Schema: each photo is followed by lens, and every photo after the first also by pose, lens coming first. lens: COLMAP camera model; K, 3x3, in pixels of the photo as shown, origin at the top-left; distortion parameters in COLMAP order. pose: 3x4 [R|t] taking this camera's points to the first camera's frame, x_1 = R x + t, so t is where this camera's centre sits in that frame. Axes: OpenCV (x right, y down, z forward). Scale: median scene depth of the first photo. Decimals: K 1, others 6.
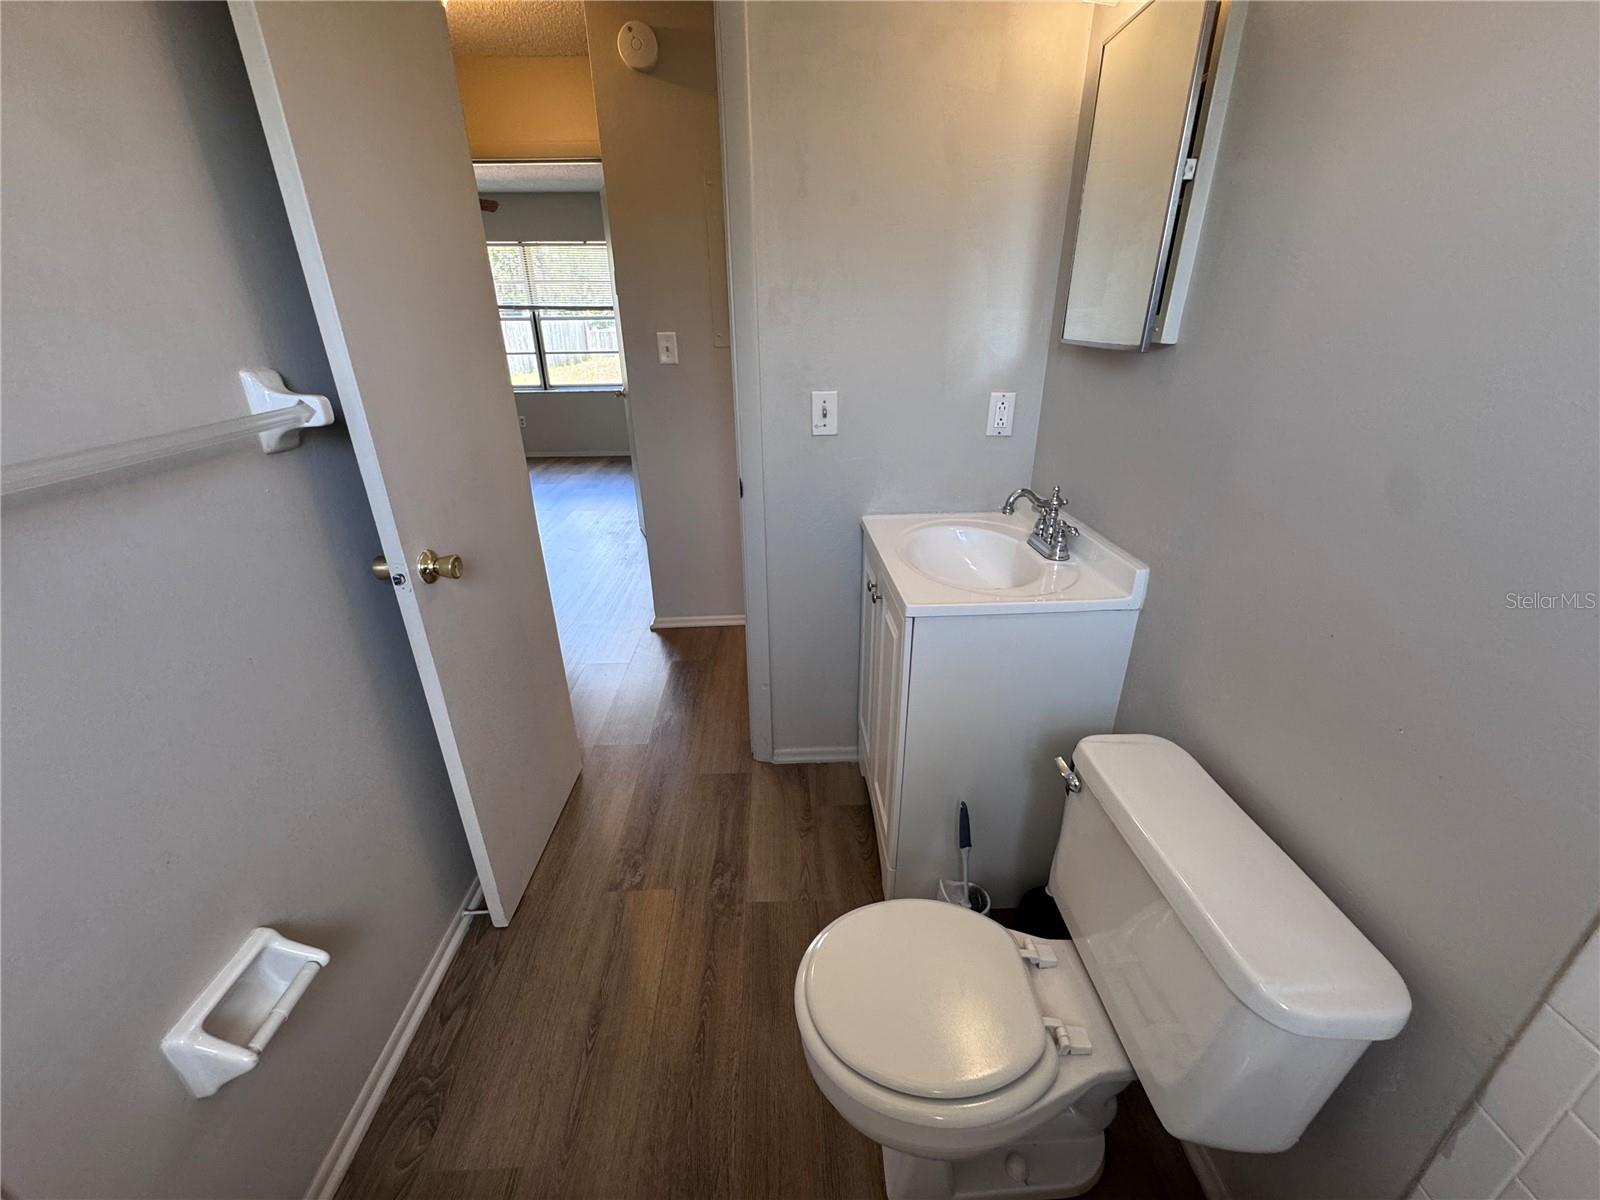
lens RADIAL K [[643.8, 0, 799.8], [0, 643.8, 599.1], [0, 0, 1]] dist [-0.004996, 0.000678]
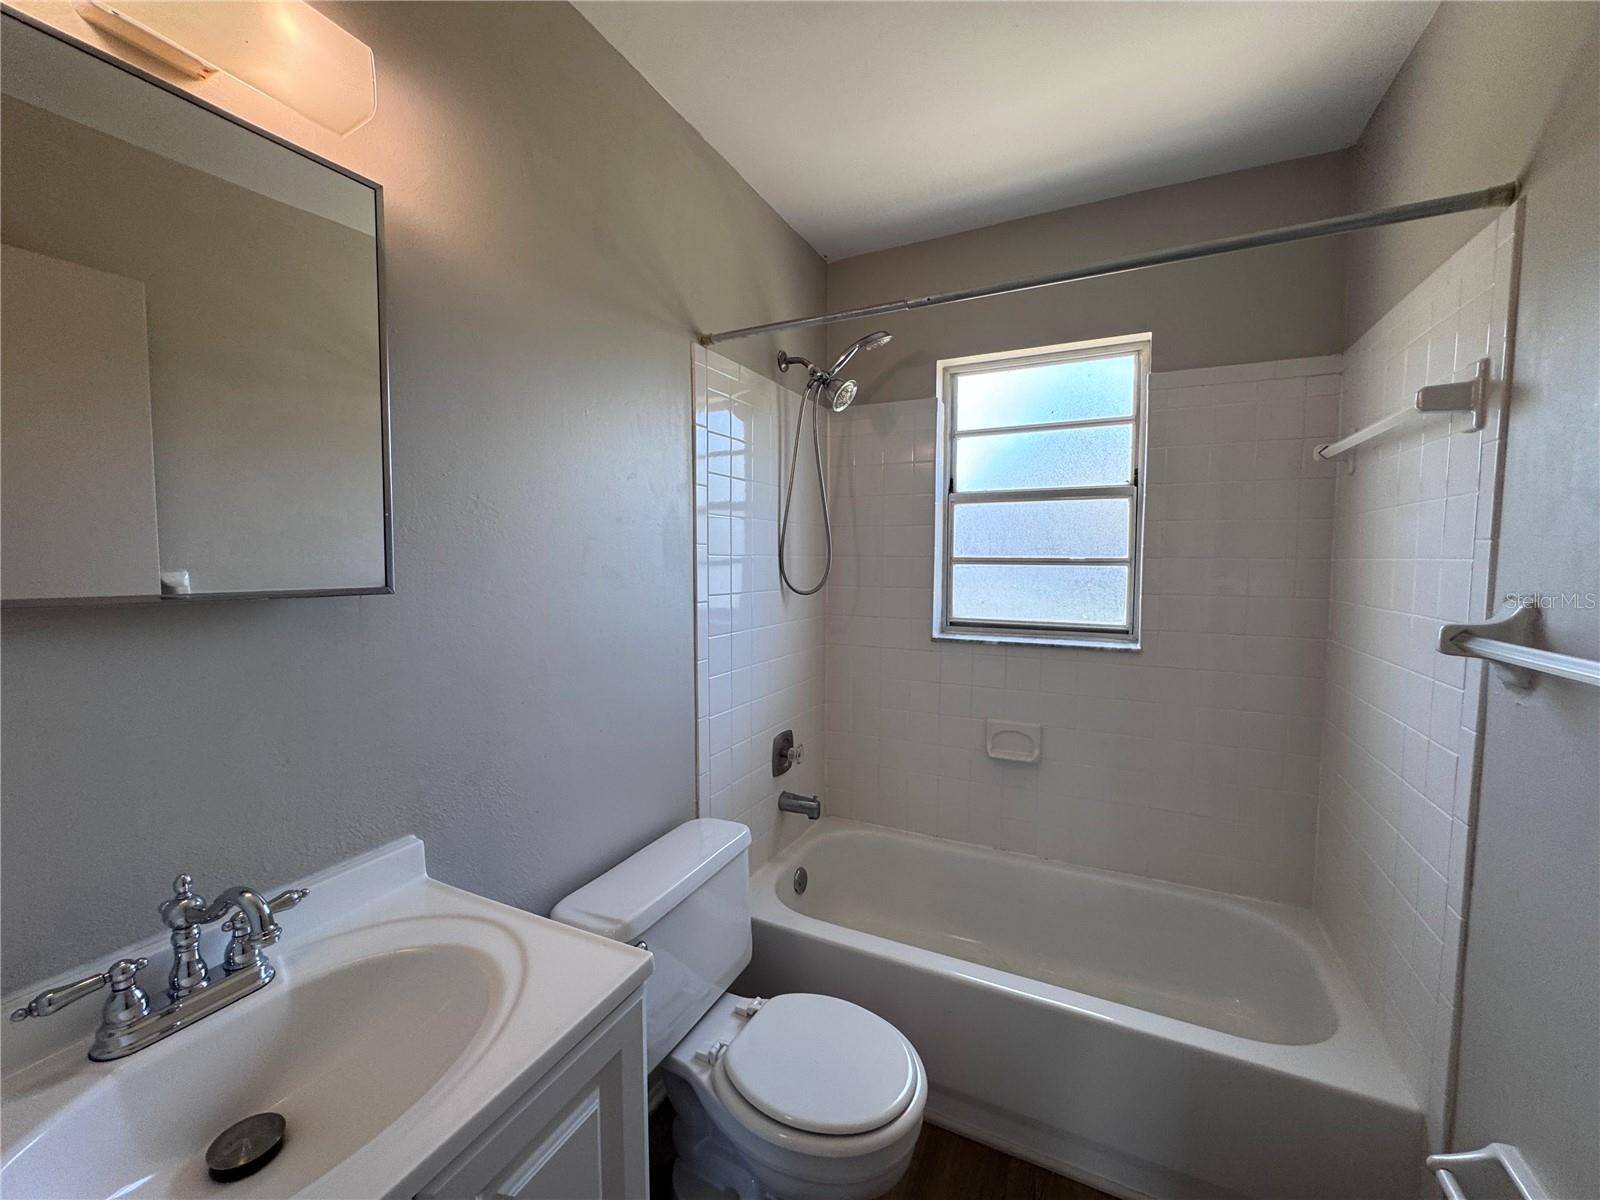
lens RADIAL K [[643.8, 0, 799.8], [0, 643.8, 599.1], [0, 0, 1]] dist [-0.004996, 0.000678]
pose [[-0.879919, -0.034289, 0.473884, -0.200346], [0.187194, 0.891699, 0.412106, -0.427640], [-0.436693, 0.451328, -0.778204, 0.985283]]
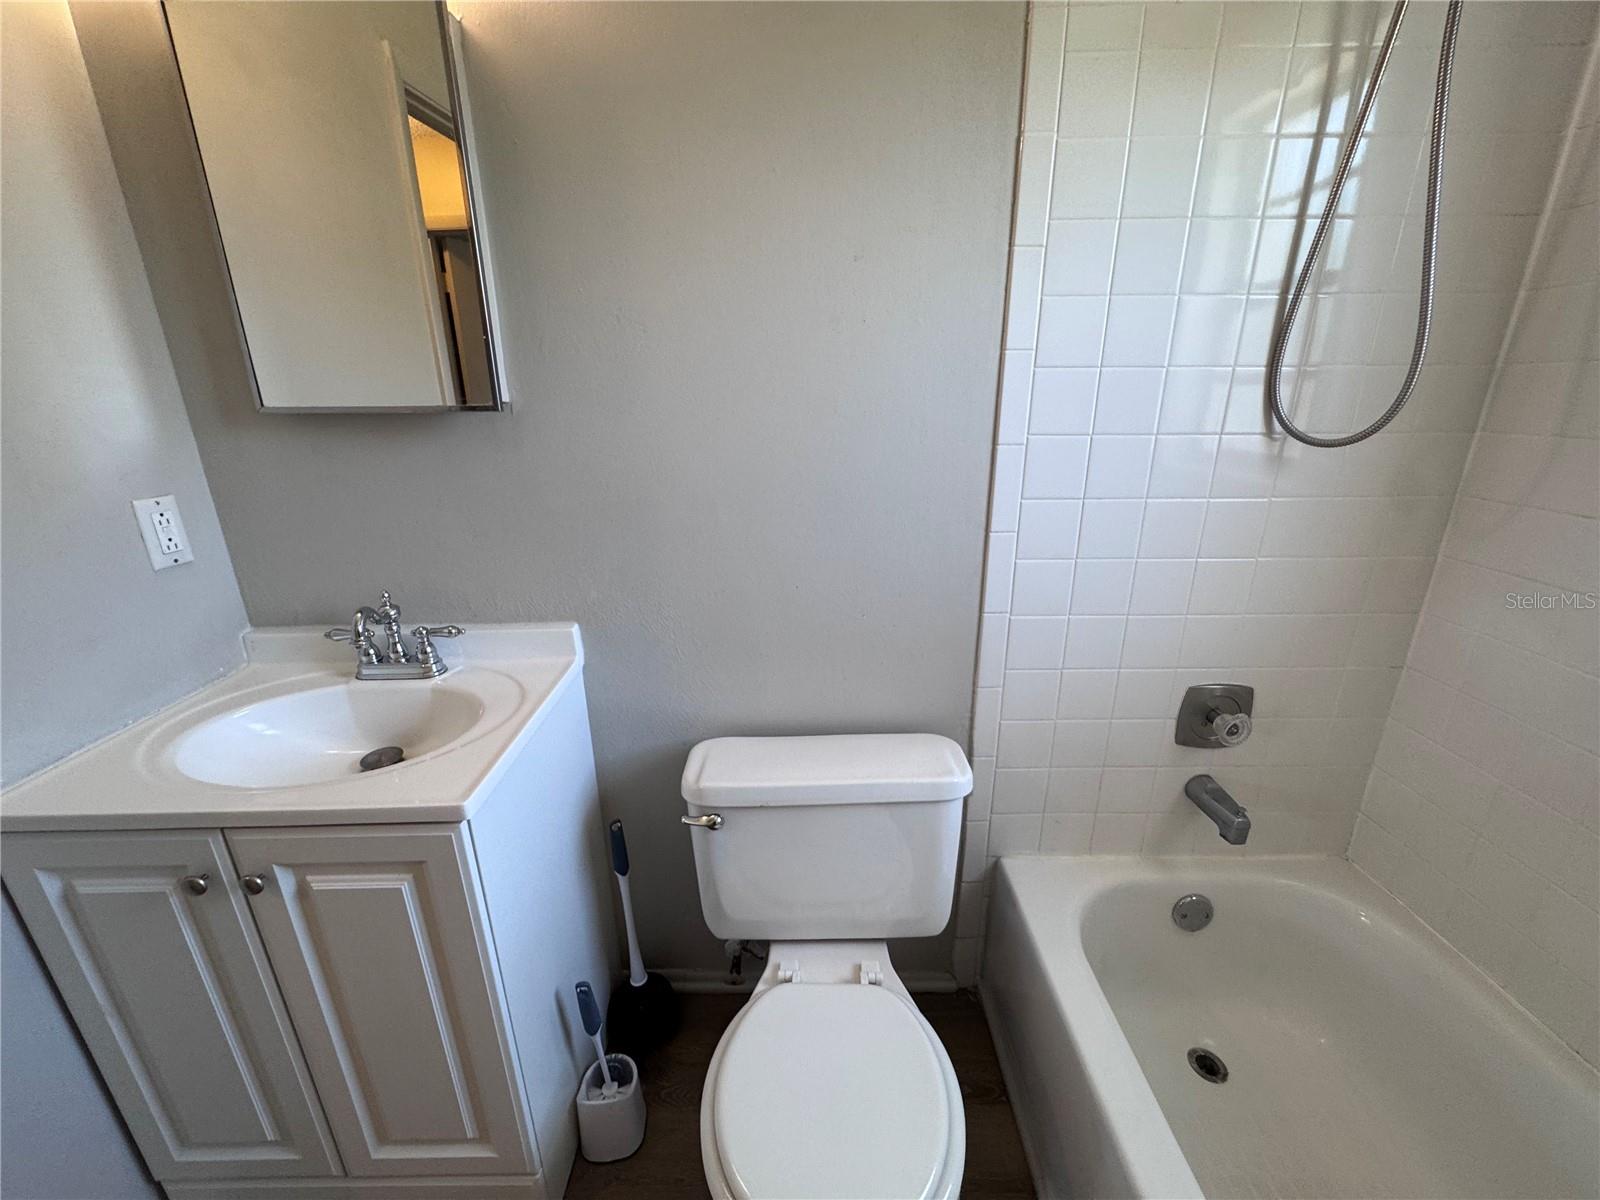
lens RADIAL K [[643.8, 0, 799.8], [0, 643.8, 599.1], [0, 0, 1]] dist [-0.004996, 0.000678]
pose [[0.045546, -0.319530, 0.946481, -0.270796], [0.414060, 0.868282, 0.273205, -0.156994], [-0.909109, 0.379457, 0.171851, 0.390864]]
